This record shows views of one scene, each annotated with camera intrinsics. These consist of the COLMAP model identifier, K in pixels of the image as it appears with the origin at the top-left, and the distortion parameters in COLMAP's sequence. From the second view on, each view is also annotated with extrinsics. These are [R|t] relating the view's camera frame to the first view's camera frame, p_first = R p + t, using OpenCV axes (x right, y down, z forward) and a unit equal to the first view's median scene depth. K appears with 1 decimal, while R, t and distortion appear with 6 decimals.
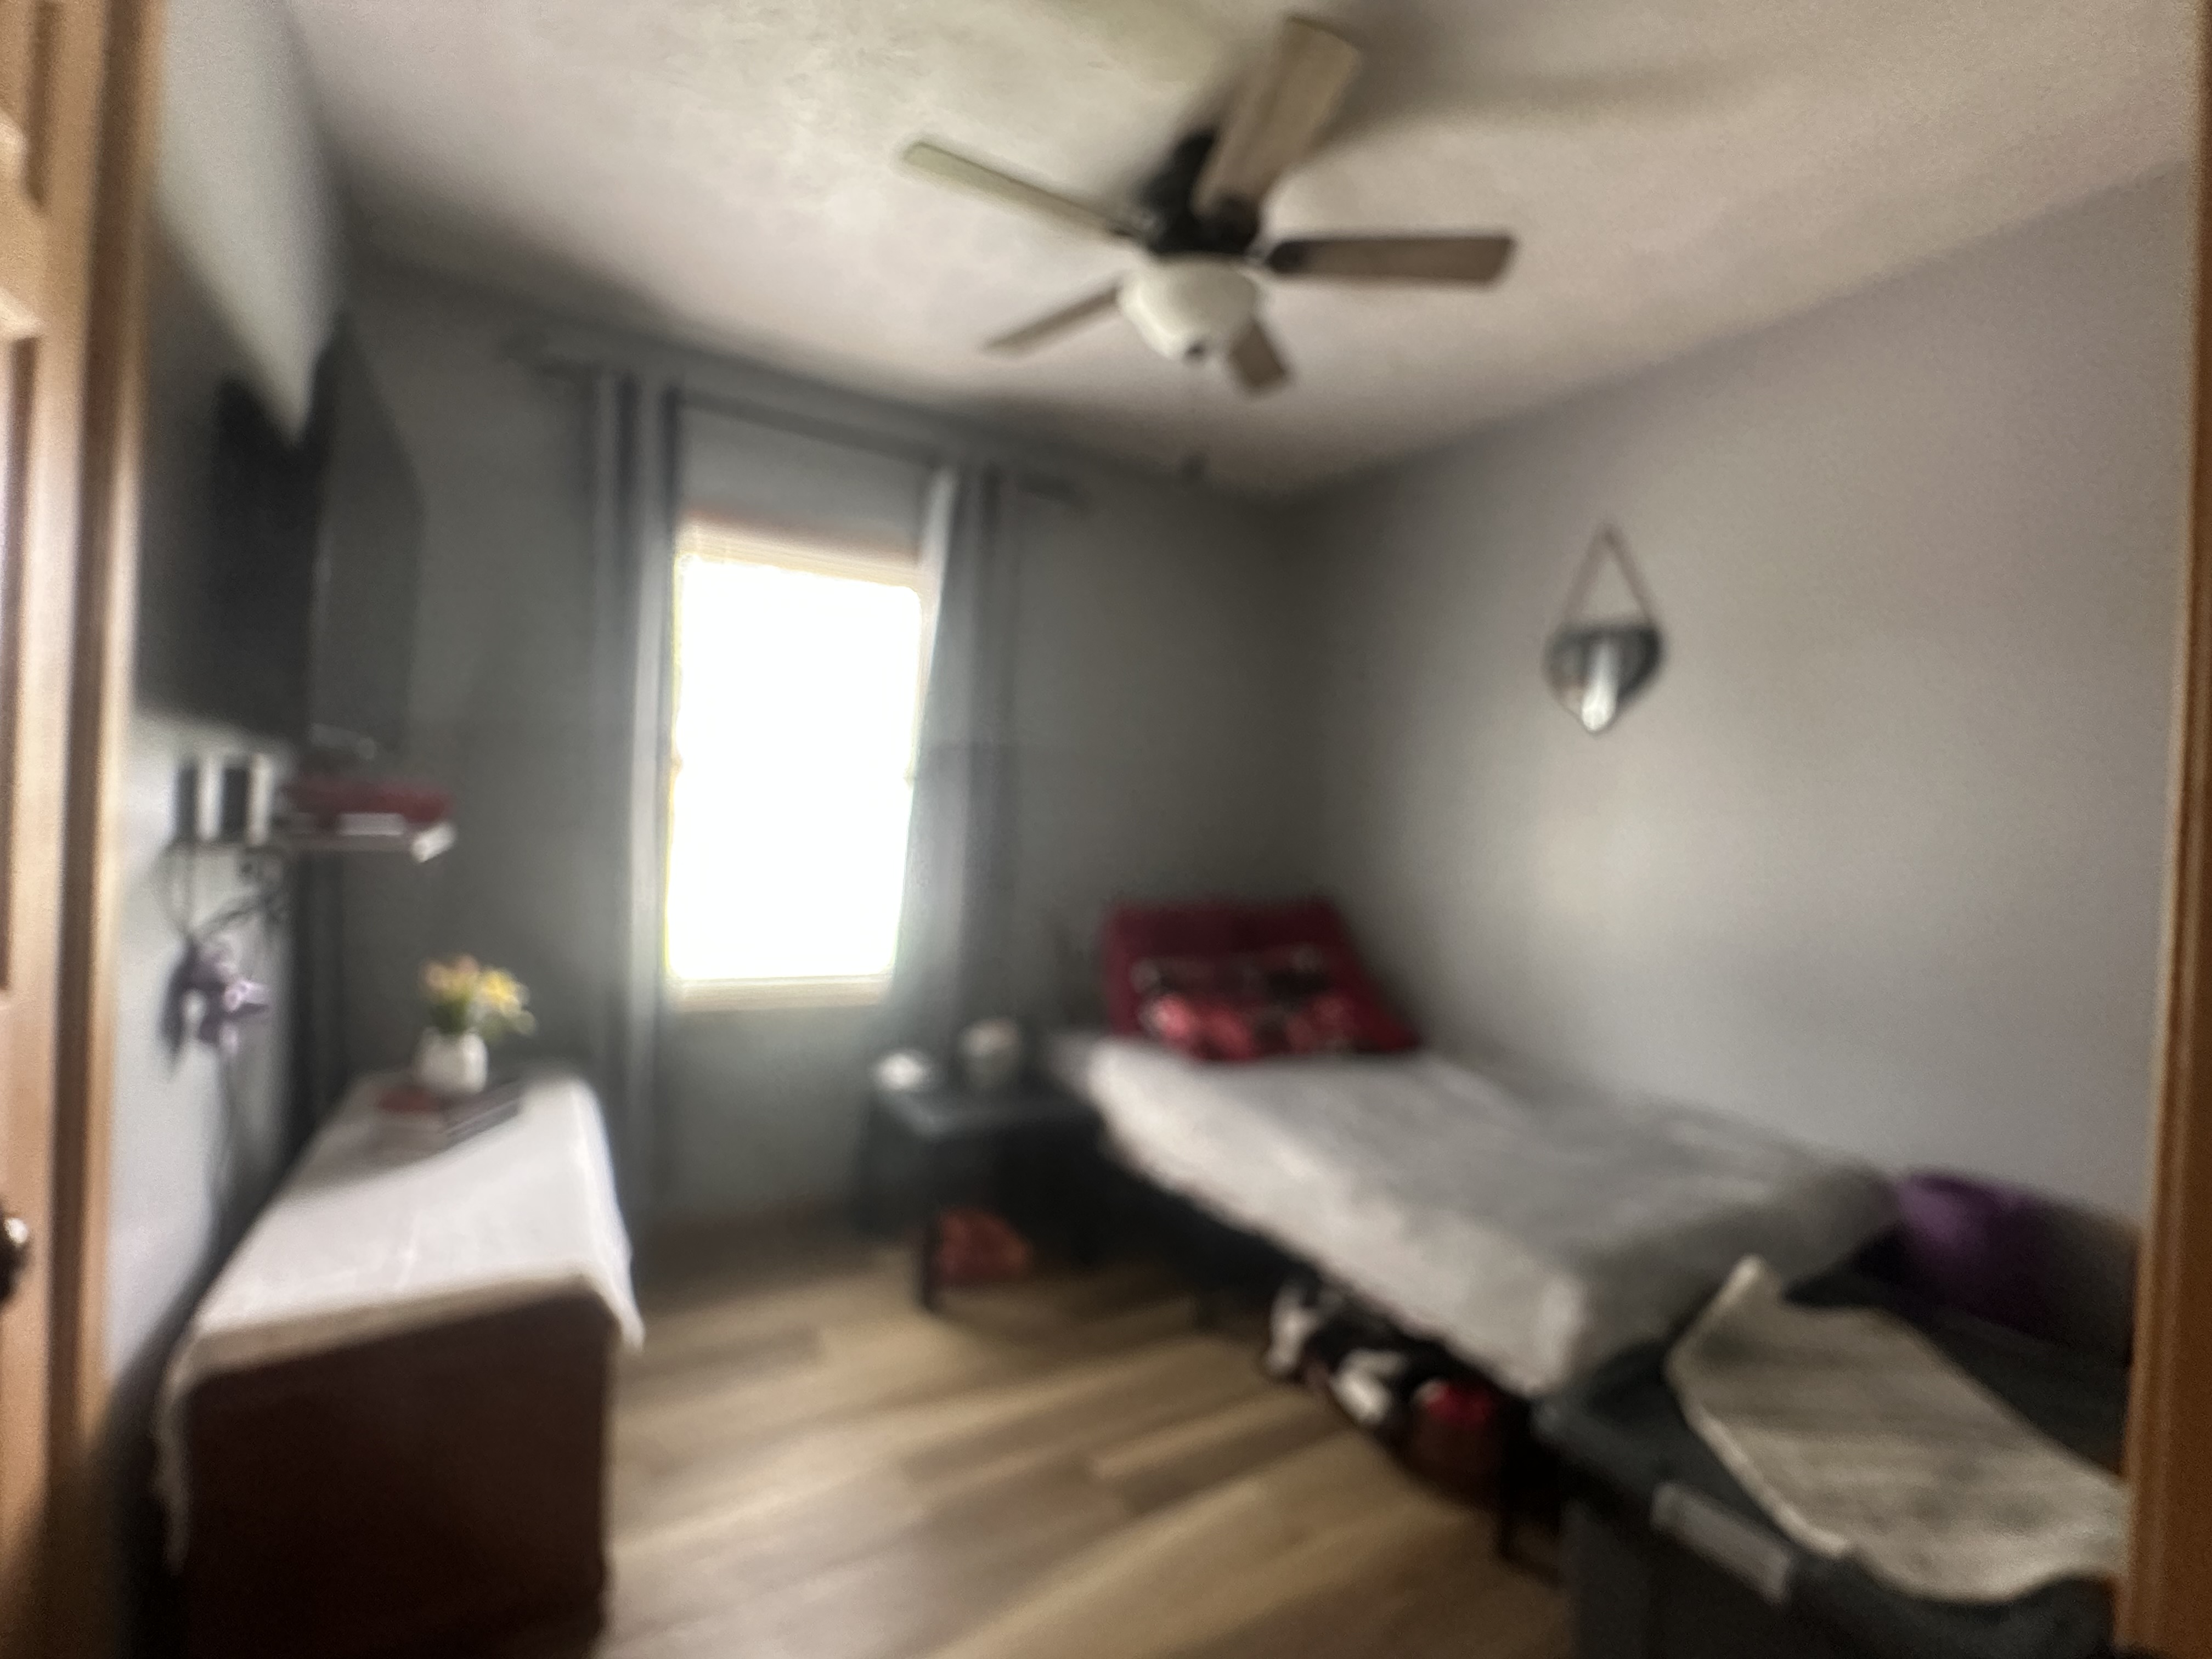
lens RADIAL K [[883.6, 0, 1106.0], [0, 883.6, 829.5], [0, 0, 1]] dist [-0.001193, 0.000393]
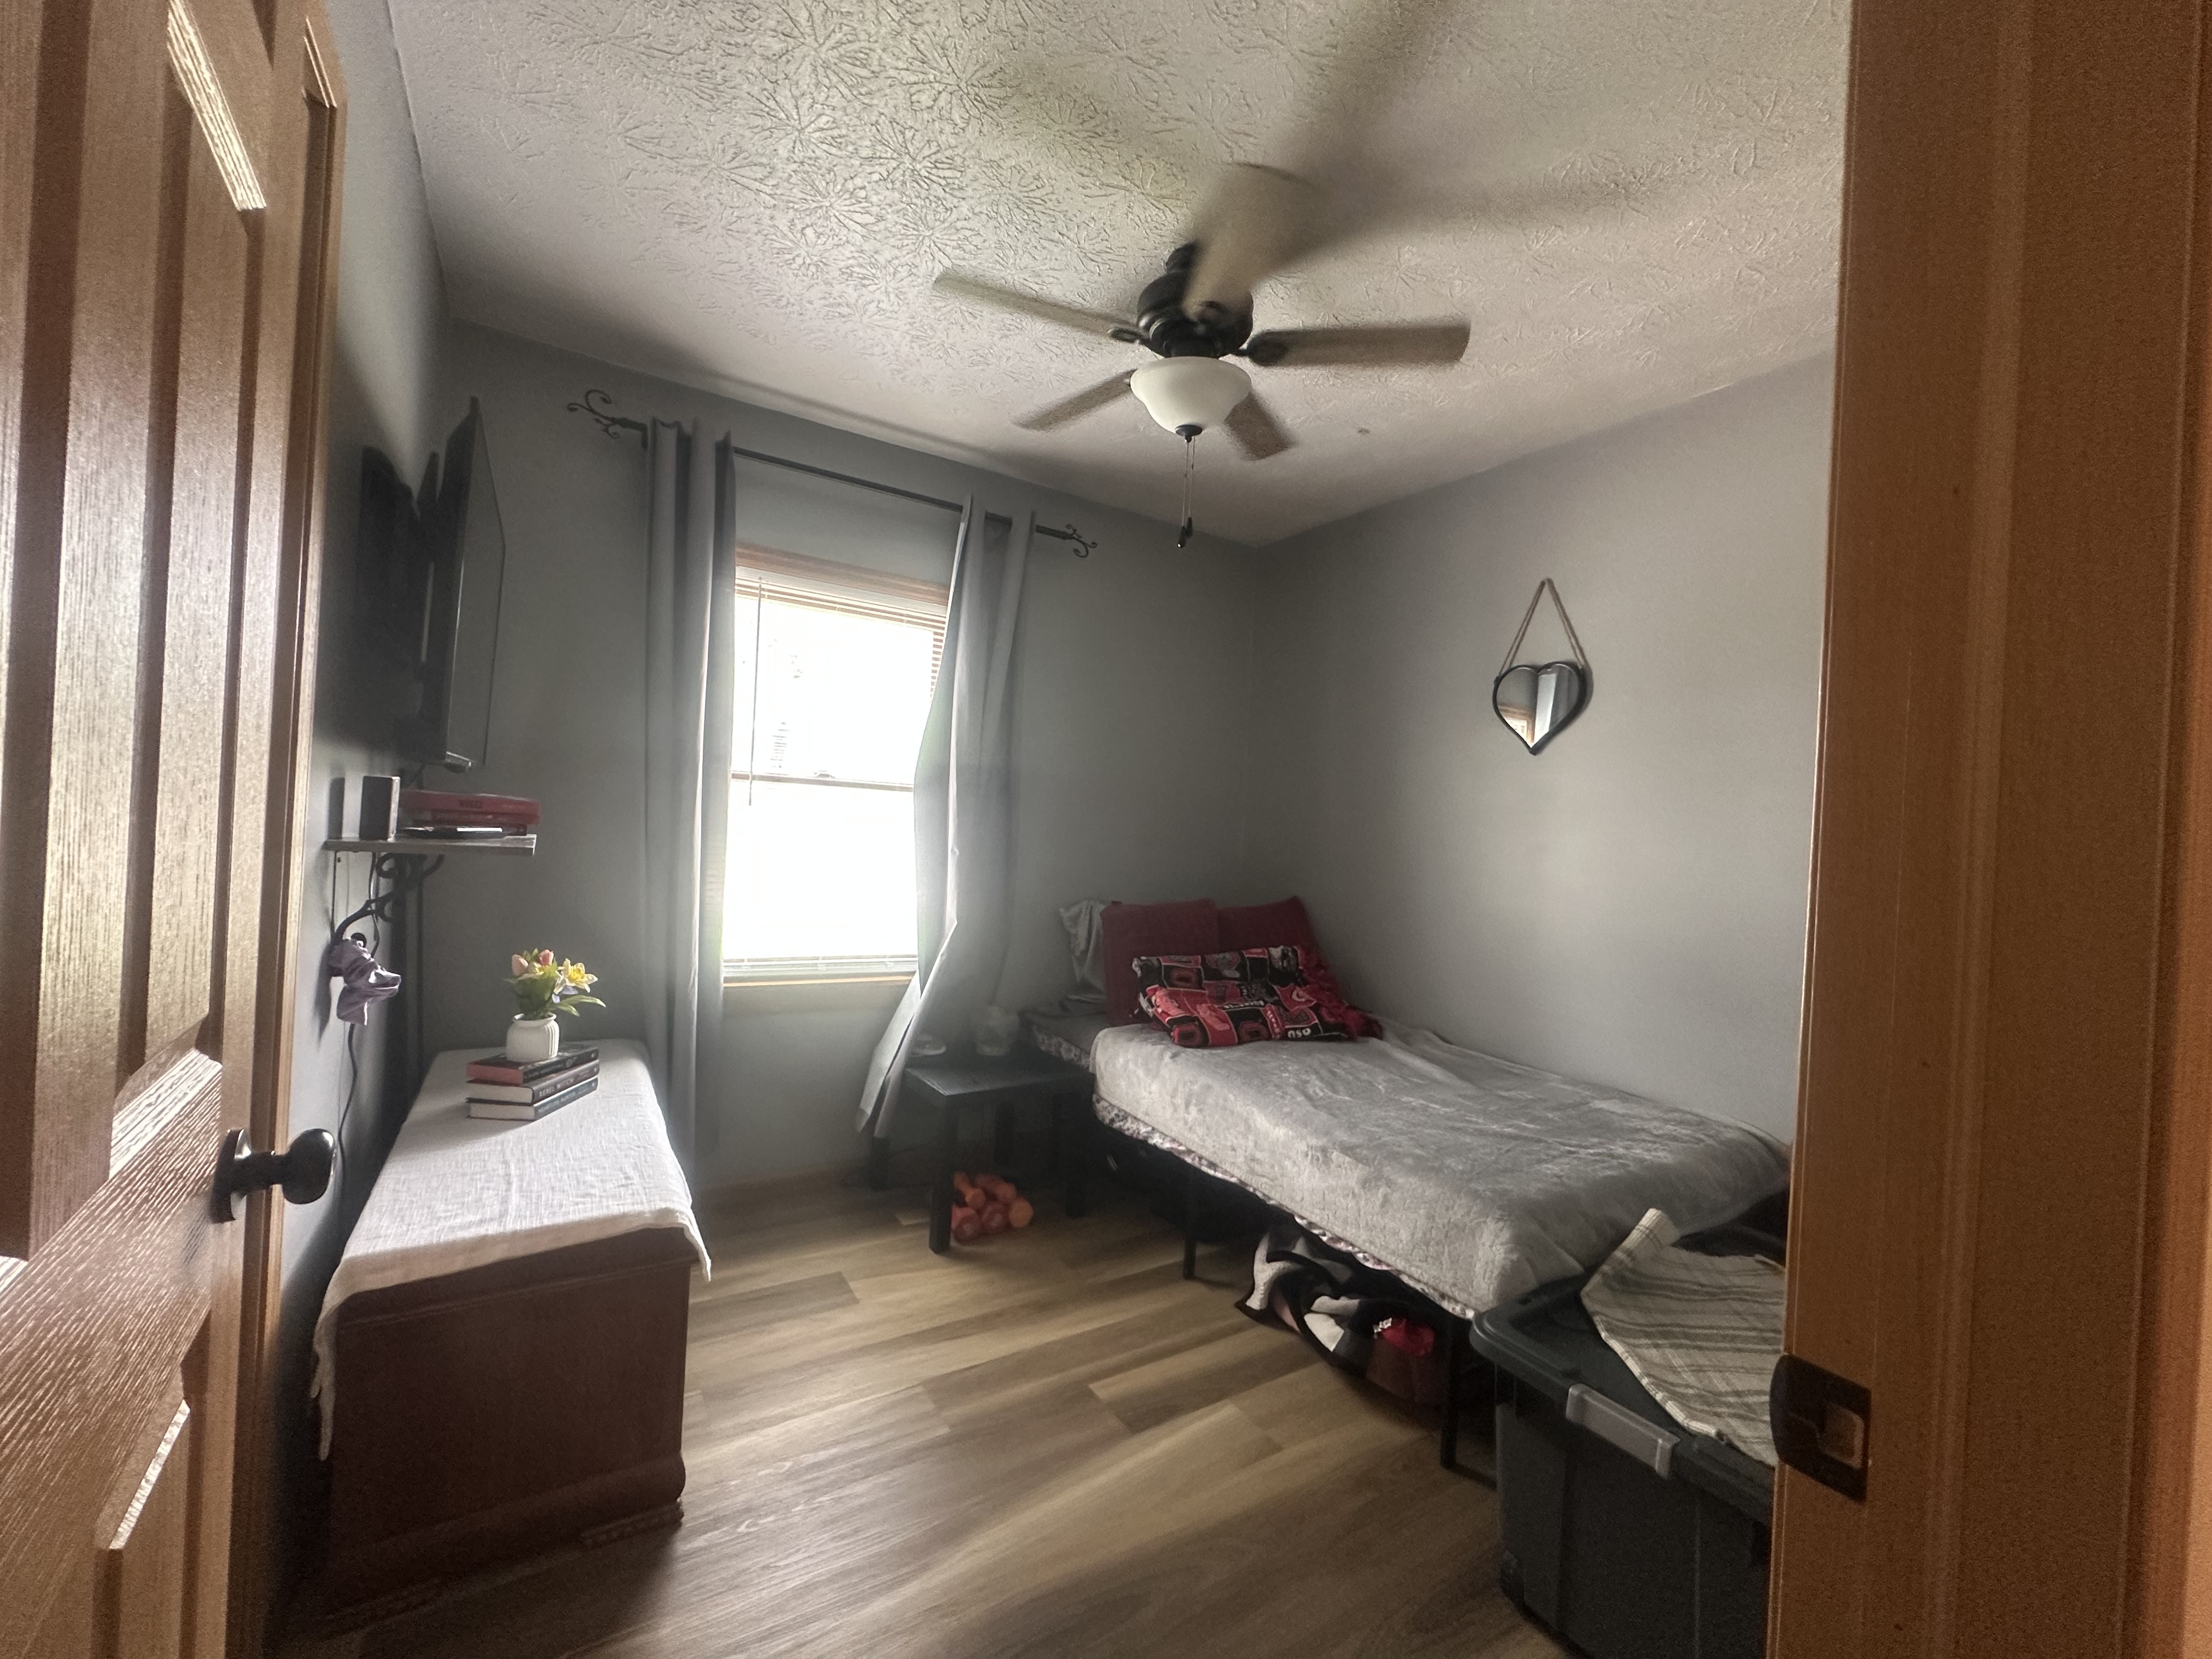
lens RADIAL K [[884.2, 0, 1106.0], [0, 884.2, 829.5], [0, 0, 1]] dist [-0.000882, -0.000566]
pose [[0.999411, 0.009171, 0.033078, -0.044277], [-0.009072, 0.999954, -0.003127, -0.008164], [-0.033105, 0.002825, 0.999448, -0.157170]]
